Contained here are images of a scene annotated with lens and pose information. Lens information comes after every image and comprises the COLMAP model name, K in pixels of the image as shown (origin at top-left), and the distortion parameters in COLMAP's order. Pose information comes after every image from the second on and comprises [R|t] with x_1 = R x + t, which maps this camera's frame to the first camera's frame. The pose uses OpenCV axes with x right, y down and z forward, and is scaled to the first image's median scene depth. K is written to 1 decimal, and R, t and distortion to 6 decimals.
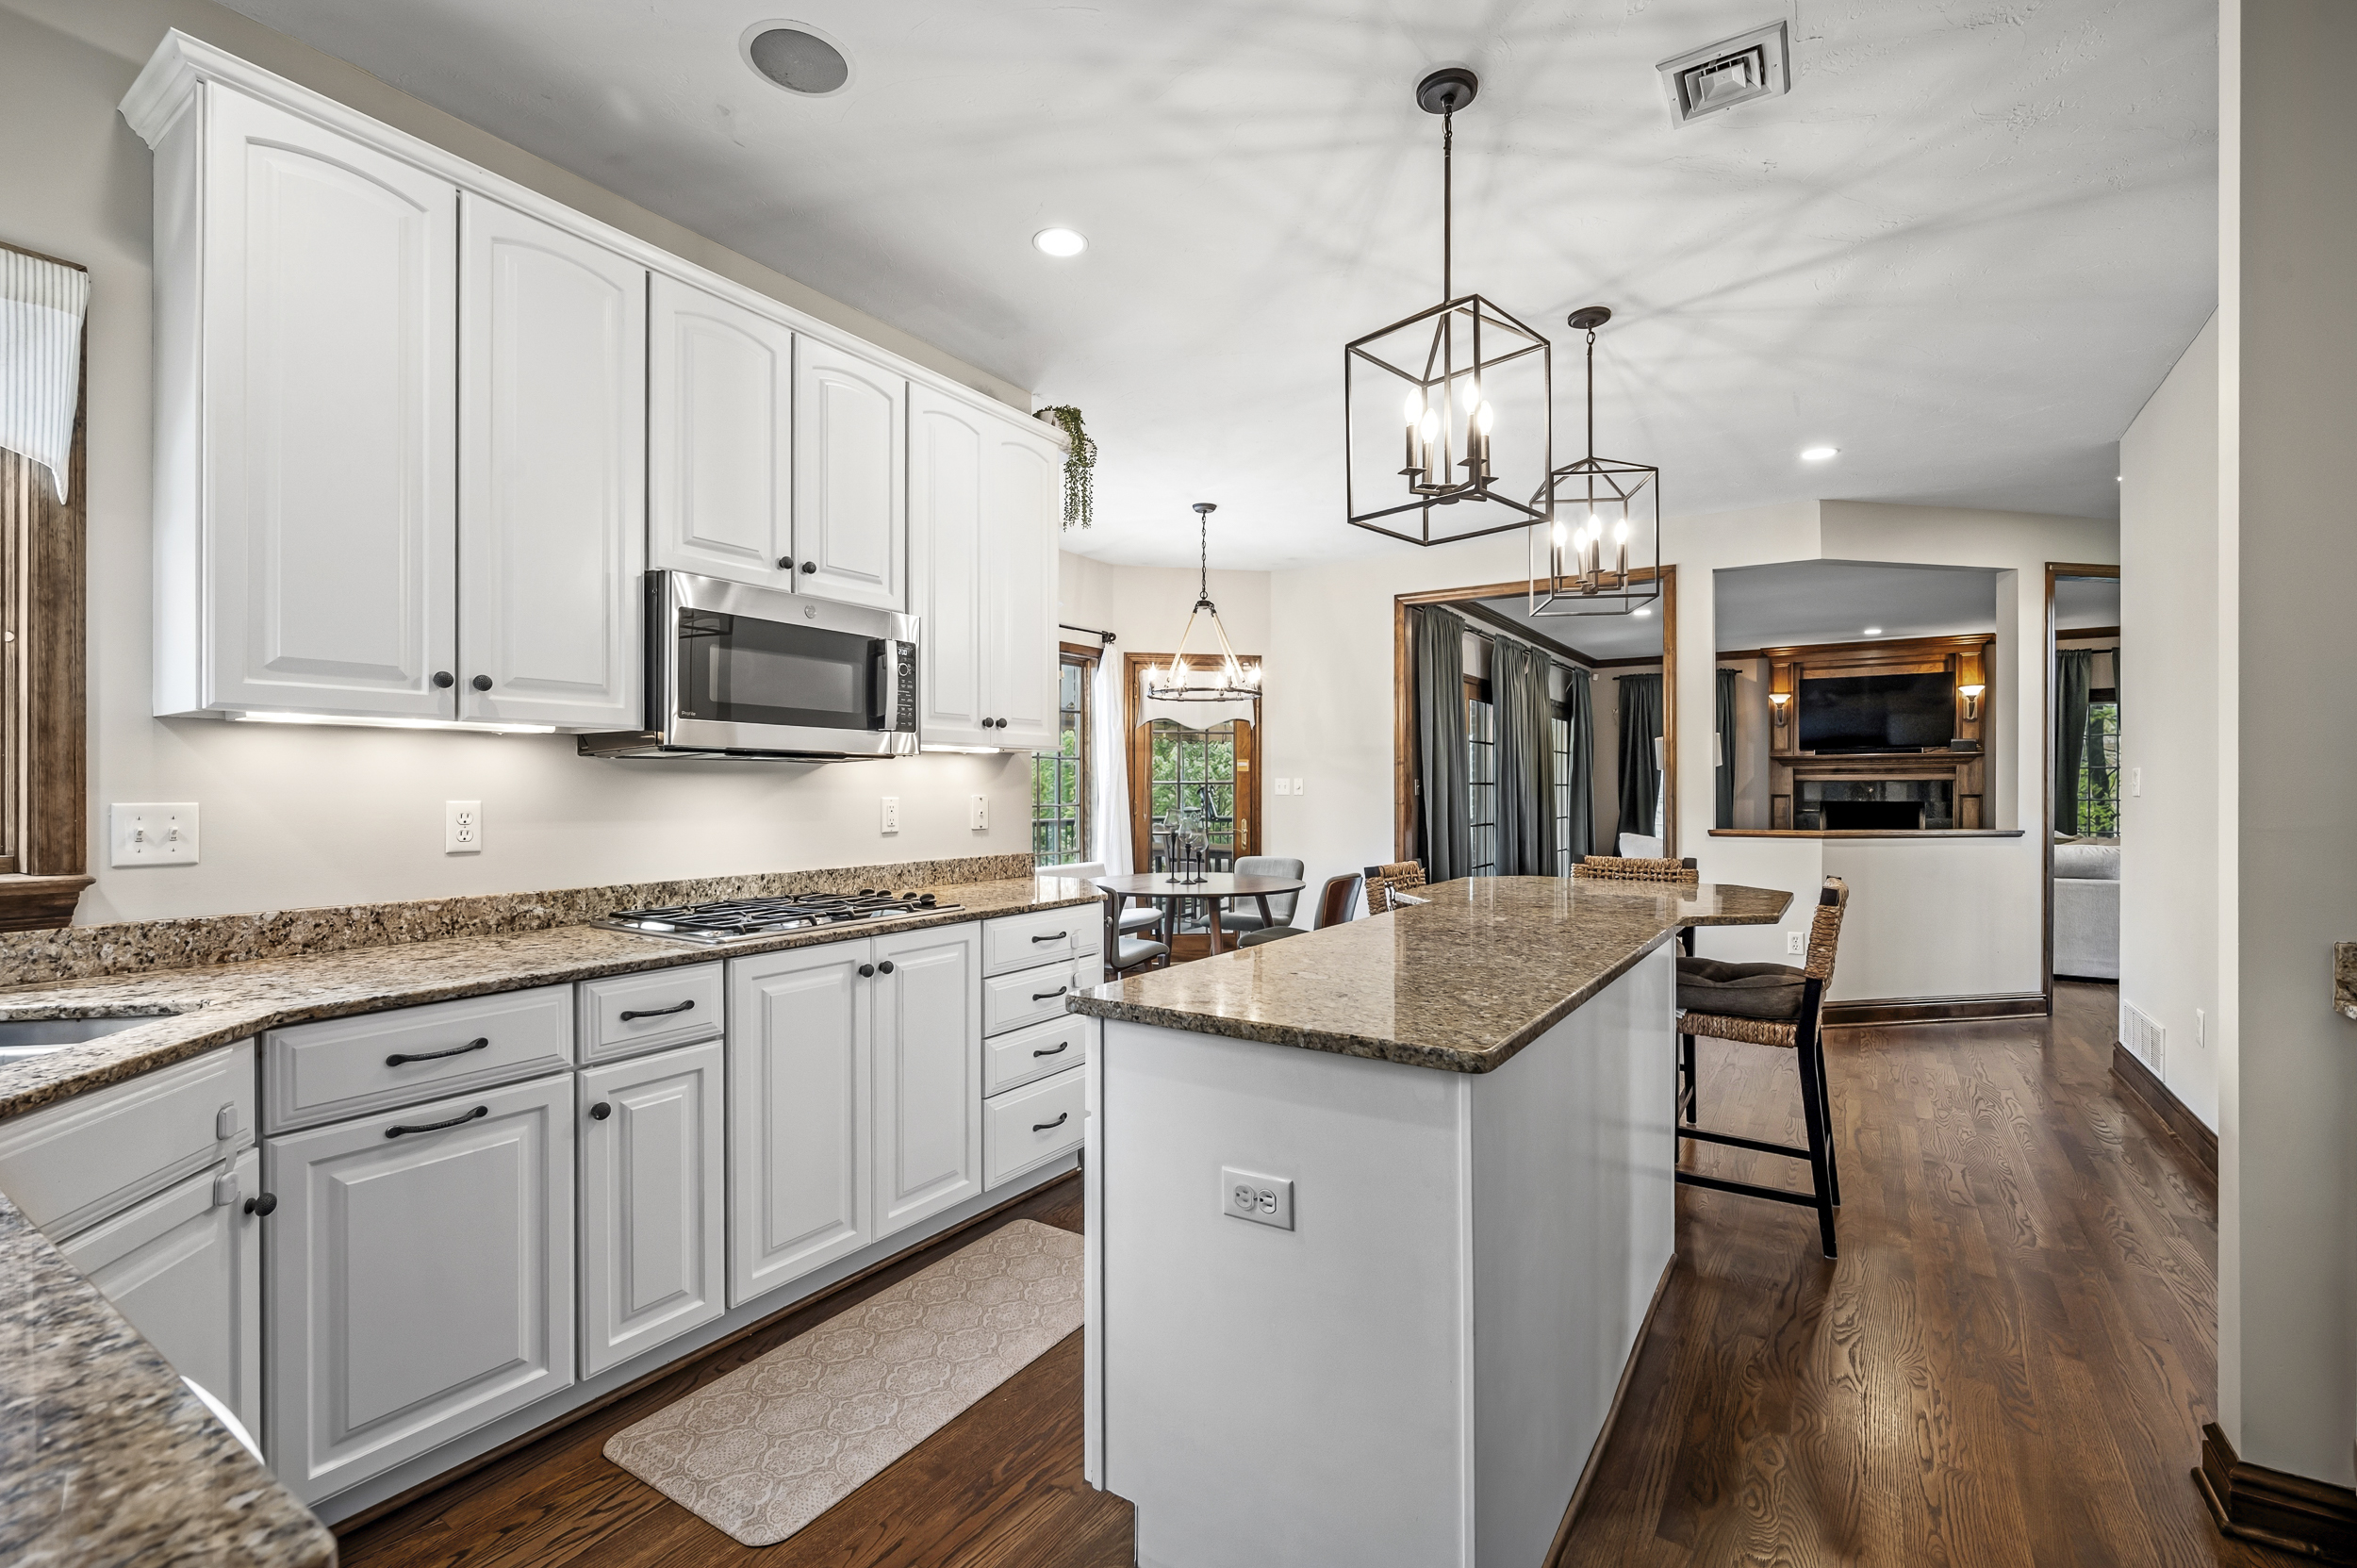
lens RADIAL K [[1022.3, 0, 1177.7], [0, 1022.3, 797.3], [0, 0, 1]] dist [-0.001983, 0.000317]
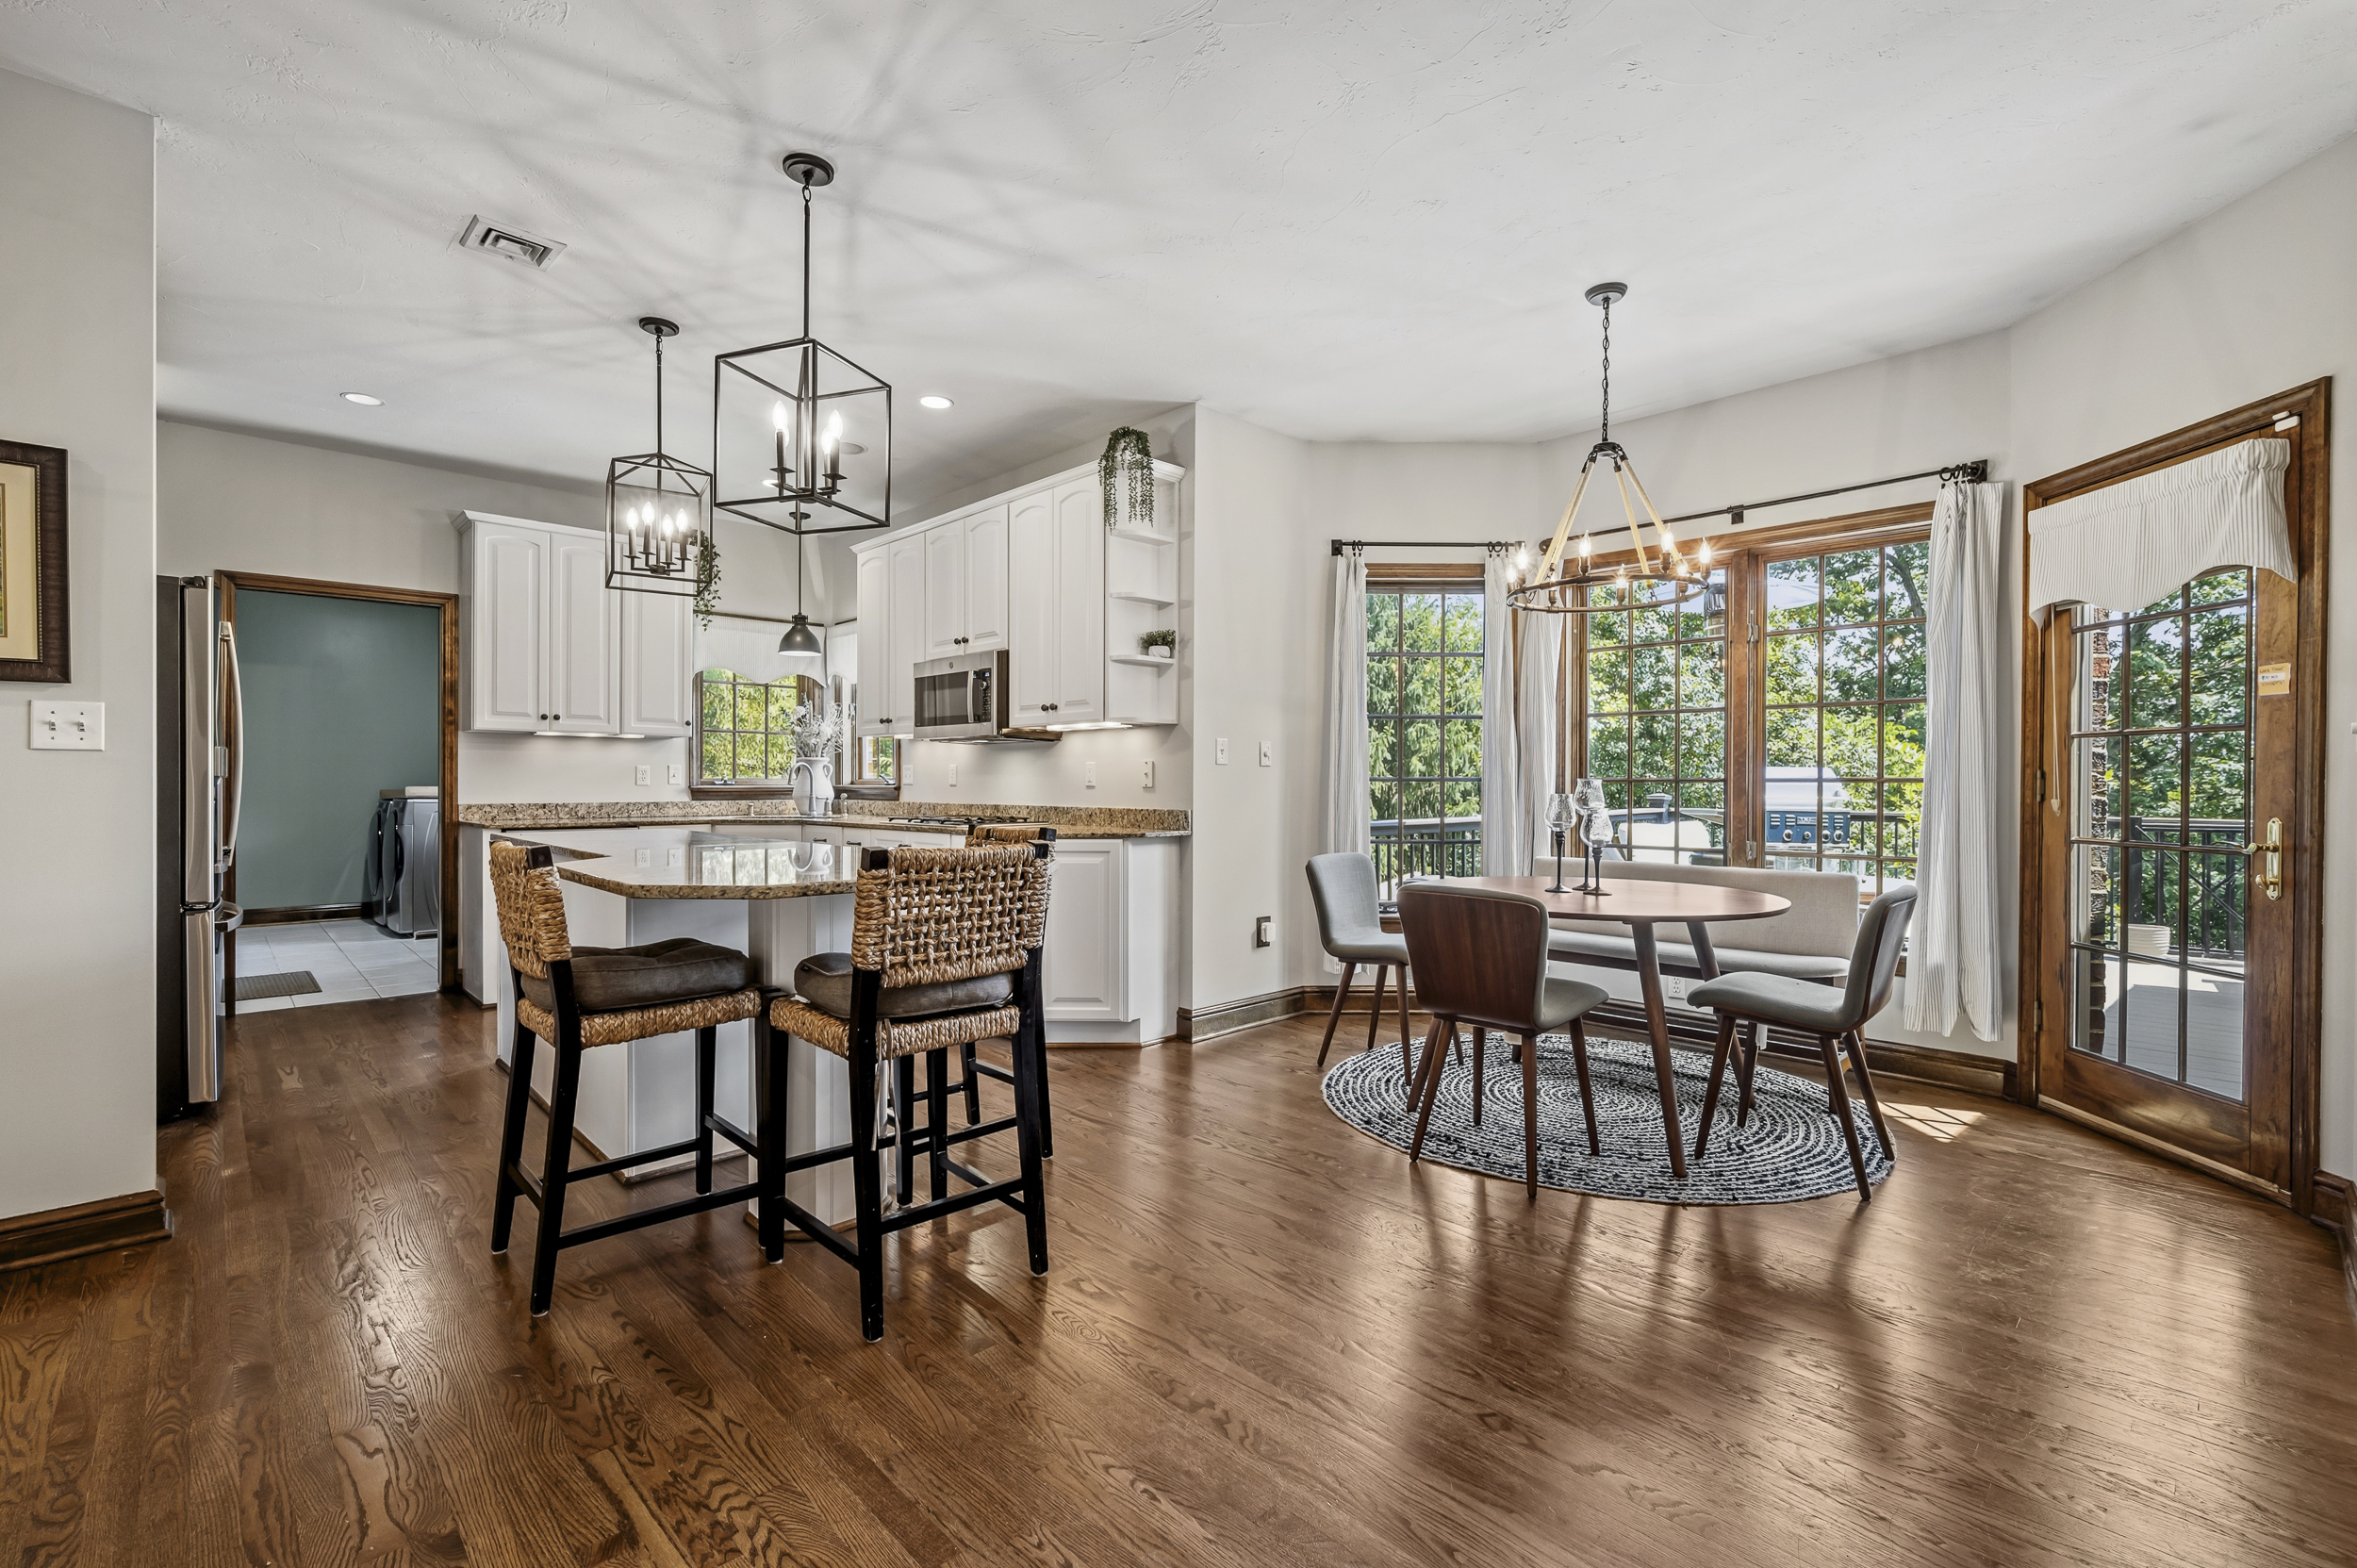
lens RADIAL K [[1022.3, 0, 1180.3], [0, 1022.3, 784.6], [0, 0, 1]] dist [-0.001983, 0.000317]
pose [[-0.214482, 0.003502, -0.976722, 1.390461], [-0.004018, 0.999982, 0.004468, 0.032108], [0.976720, 0.004883, -0.214464, 1.780878]]
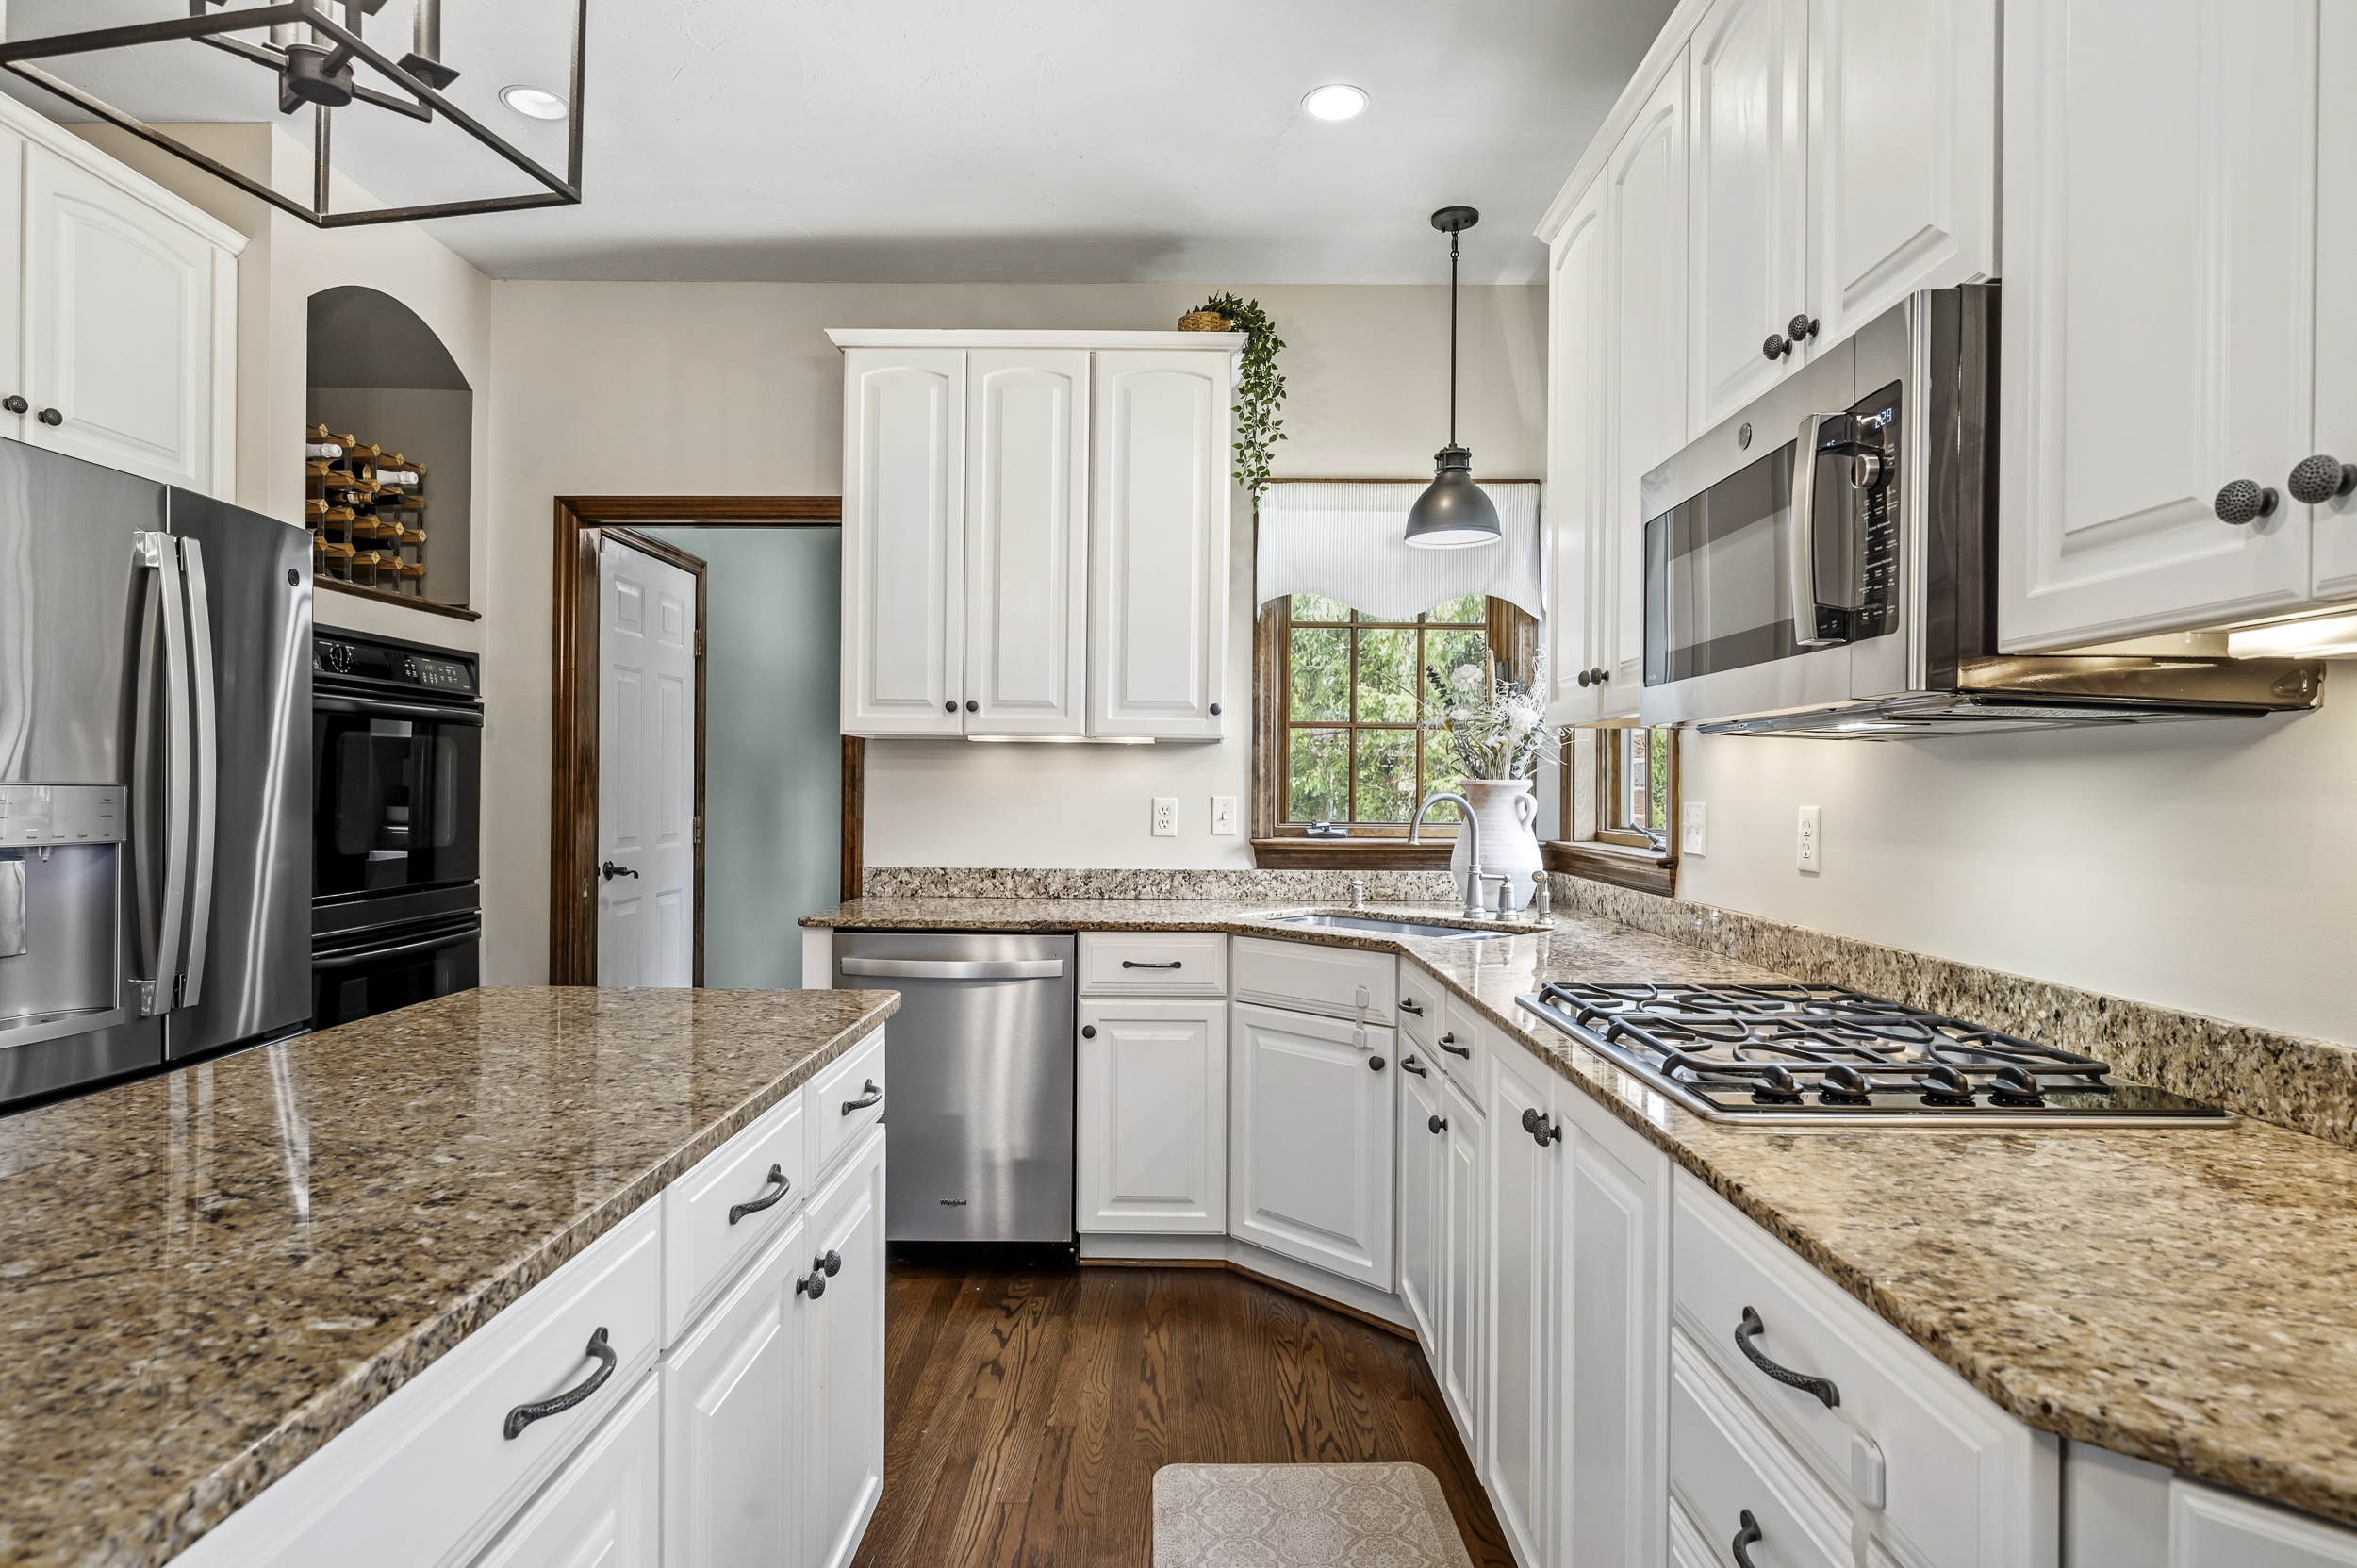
lens RADIAL K [[1253.1, 0, 1177.0], [0, 1253.1, 791.6], [0, 0, 1]] dist [-0.004024, -0.000322]
pose [[-0.837676, -0.002213, -0.546162, 0.203695], [-0.006657, 0.999959, 0.006159, -0.010003], [0.546126, 0.008795, -0.837657, 1.320972]]
